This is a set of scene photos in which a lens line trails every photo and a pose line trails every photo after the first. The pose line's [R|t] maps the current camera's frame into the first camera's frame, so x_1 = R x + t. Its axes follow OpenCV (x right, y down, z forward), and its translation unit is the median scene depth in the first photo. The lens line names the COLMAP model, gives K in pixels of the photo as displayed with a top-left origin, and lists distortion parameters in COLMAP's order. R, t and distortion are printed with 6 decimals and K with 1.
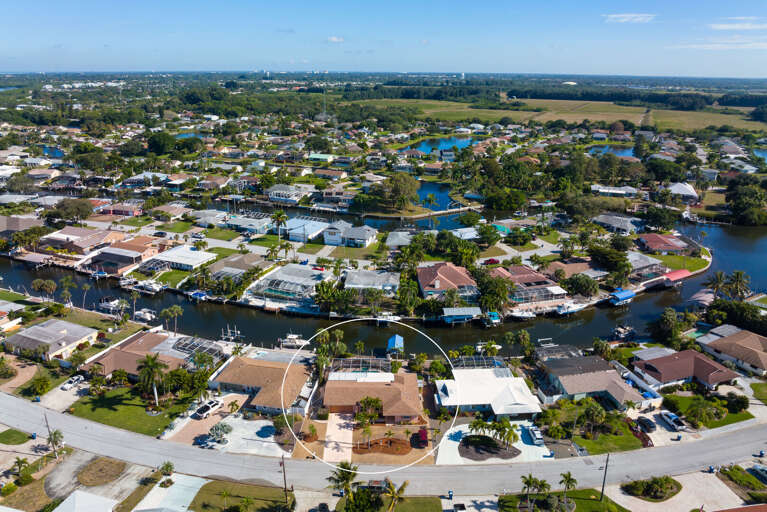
lens RADIAL K [[536.7, 0, 385.1], [0, 536.7, 253.8], [0, 0, 1]] dist [-0.040576, 0.006402]
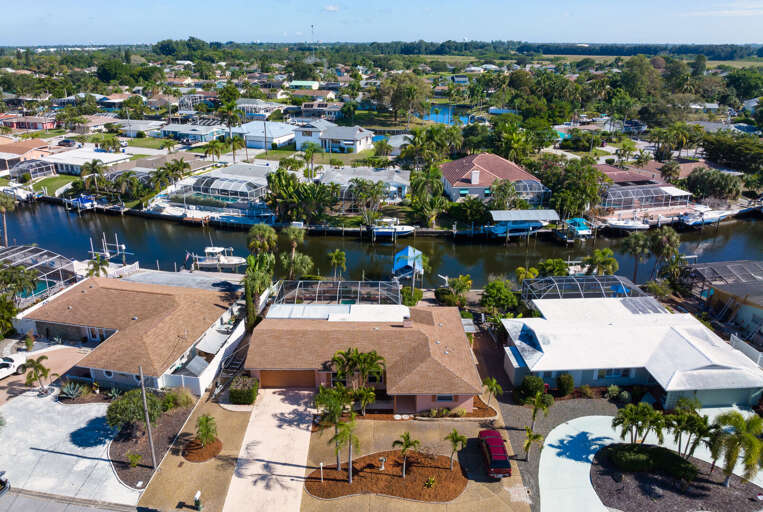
lens RADIAL K [[533.9, 0, 383.1], [0, 533.9, 253.8], [0, 0, 1]] dist [-0.040576, 0.006402]
pose [[0.999956, 0.007240, 0.006044, -0.008700], [-0.007358, 0.999779, 0.019690, 0.159624], [-0.005900, -0.019734, 0.999788, 0.508115]]
